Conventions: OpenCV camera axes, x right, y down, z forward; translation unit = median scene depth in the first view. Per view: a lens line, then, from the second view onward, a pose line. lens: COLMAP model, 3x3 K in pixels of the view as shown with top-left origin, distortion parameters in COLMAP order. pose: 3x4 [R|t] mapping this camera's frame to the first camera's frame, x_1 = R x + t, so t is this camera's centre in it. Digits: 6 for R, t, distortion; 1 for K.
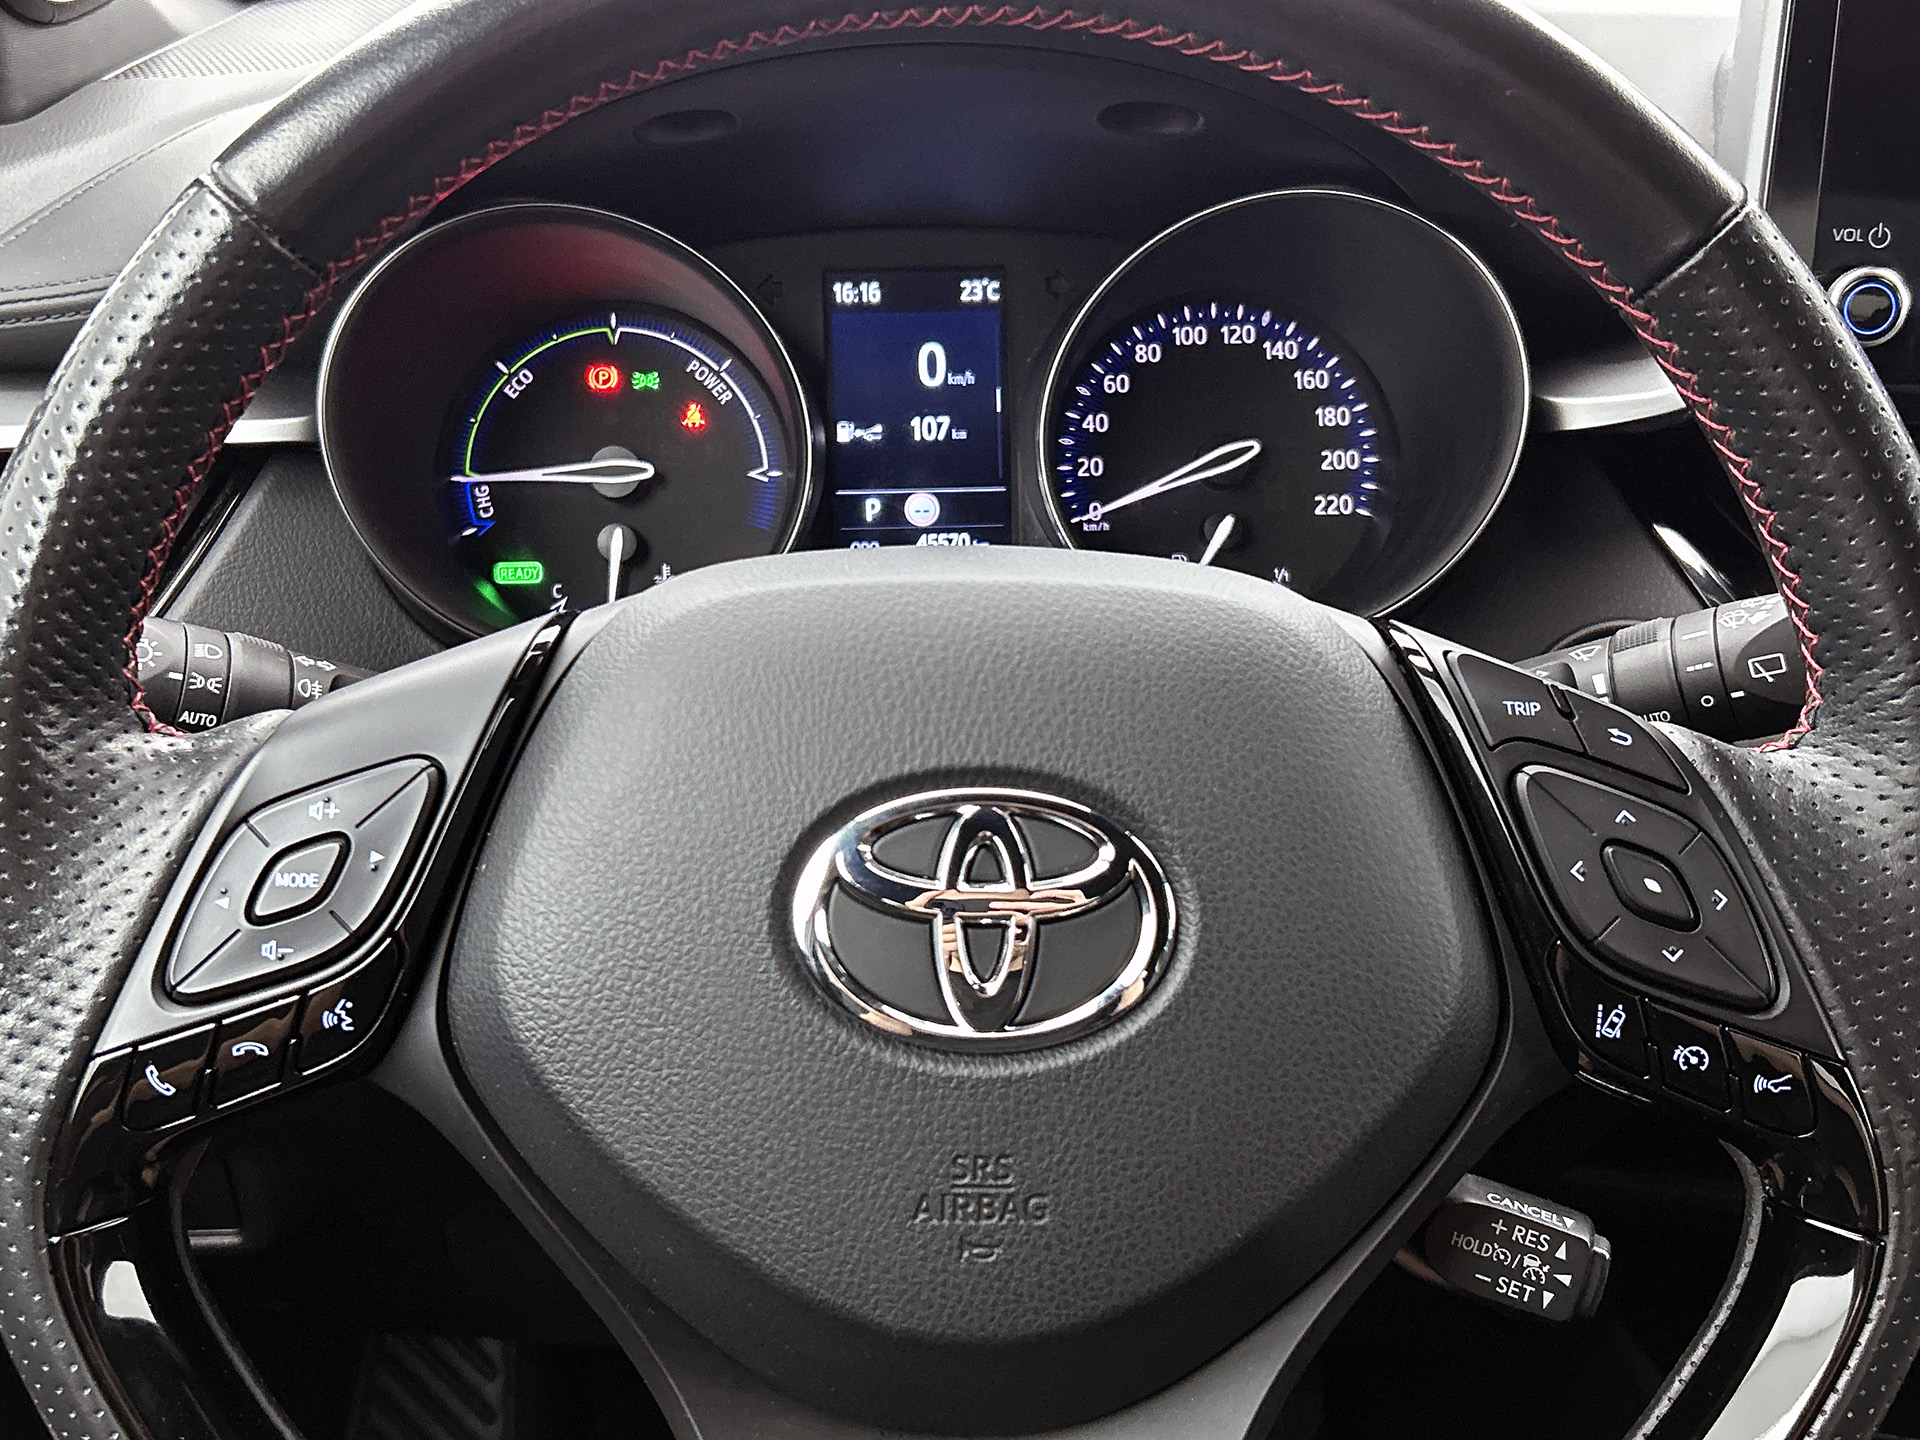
lens RADIAL K [[2145.2, 0, 910.8], [0, 2145.2, 694.4], [0, 0, 1]] dist [0.004892, 0.000000]
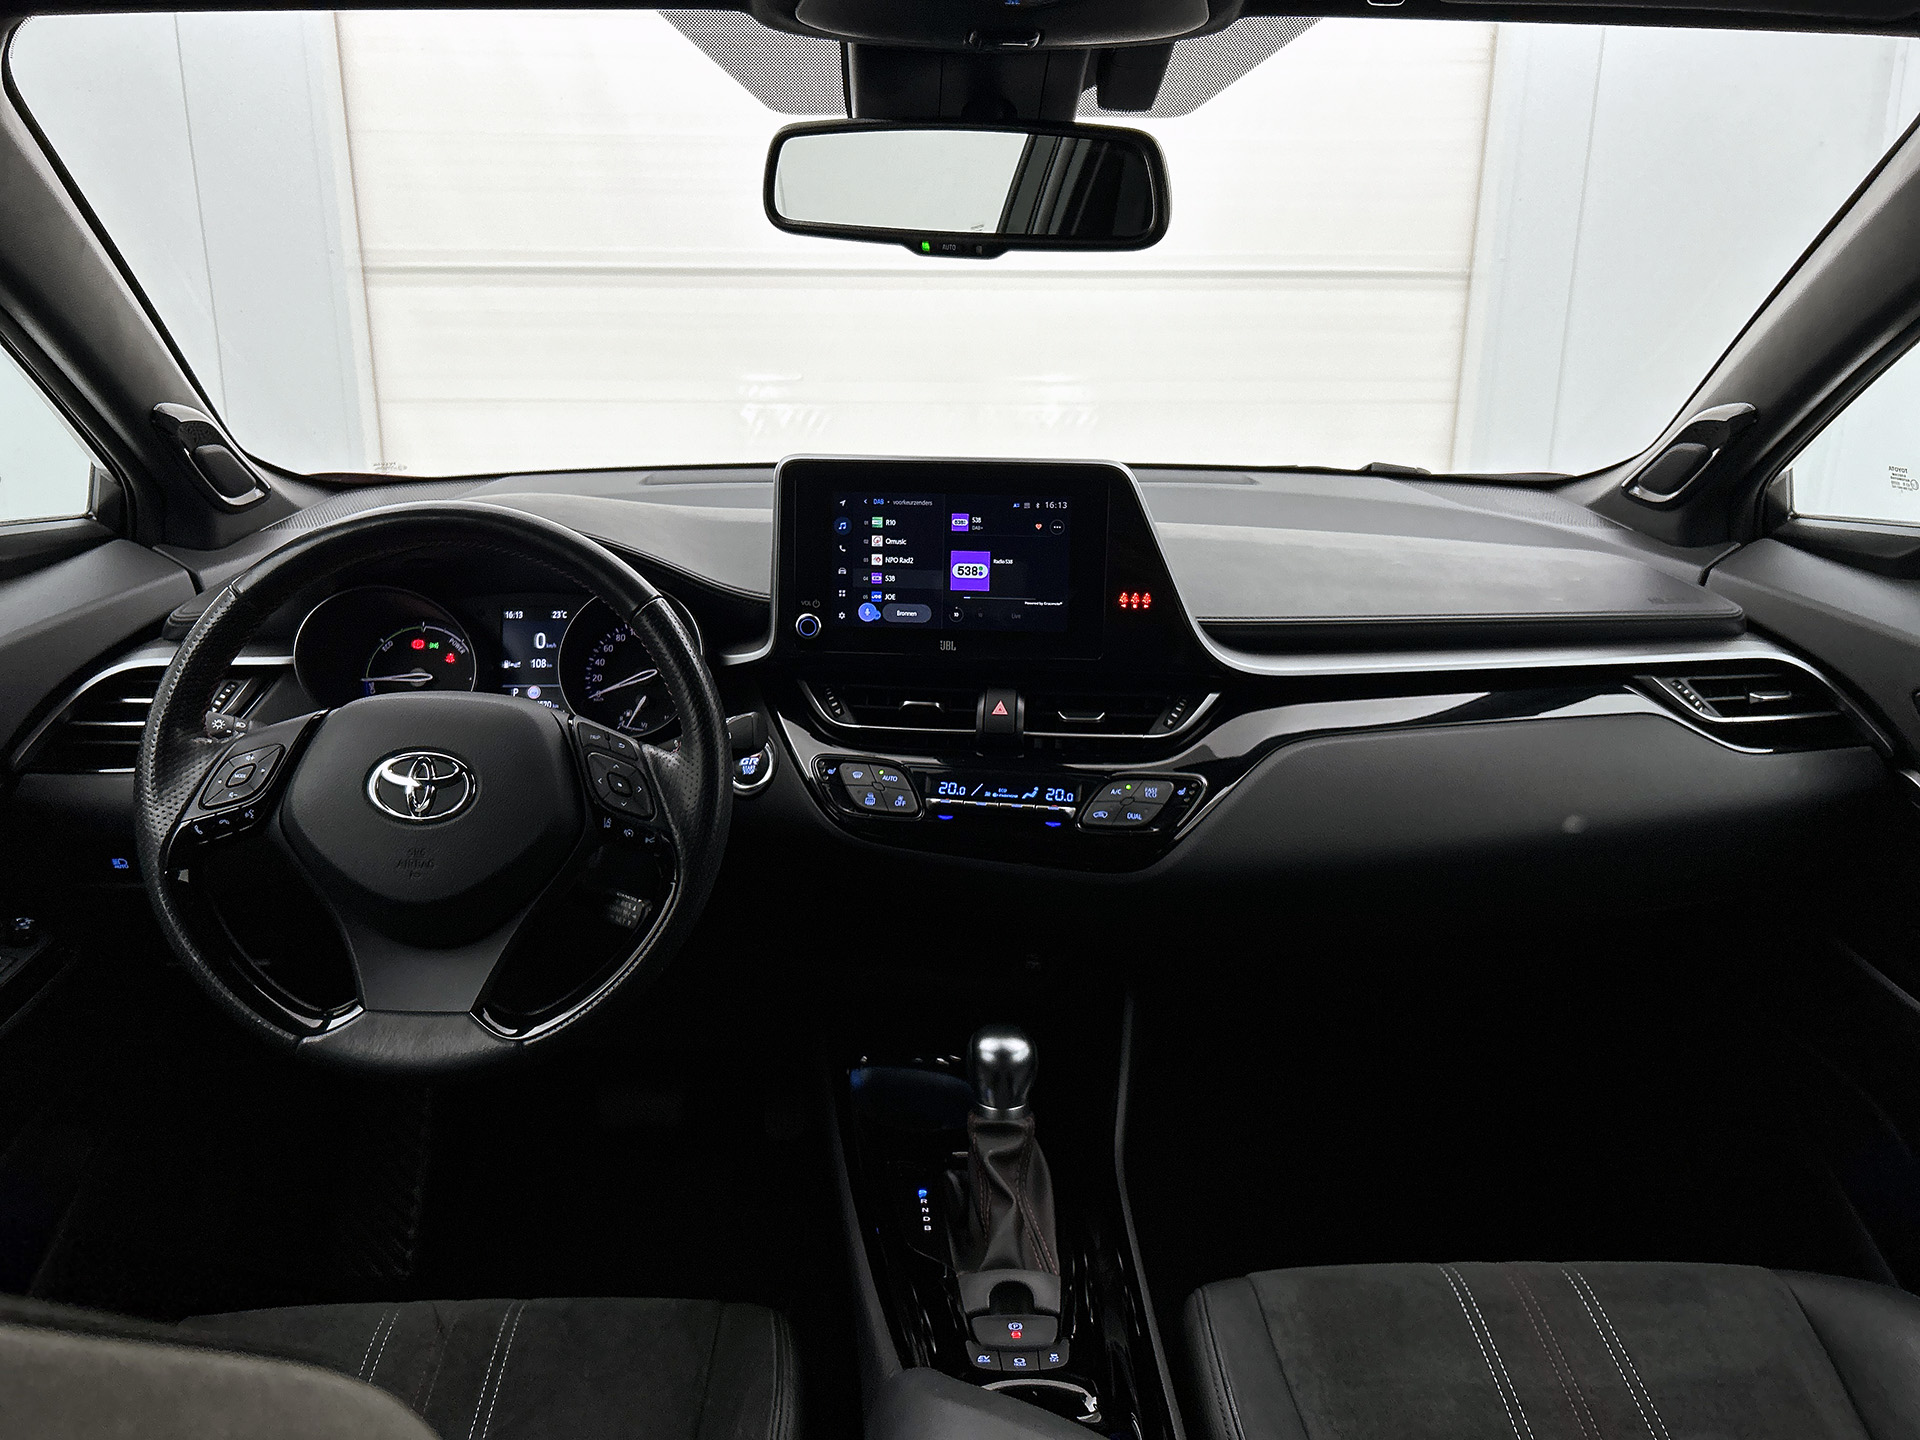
lens RADIAL K [[1421.7, 0, 900.9], [0, 1421.7, 682.7], [0, 0, 1]] dist [0.024312, -0.014348]
pose [[0.999907, 0.013571, -0.001490, 0.485499], [-0.013651, 0.992086, -0.124820, 0.125016], [-0.000215, 0.124829, 0.992178, -0.829648]]
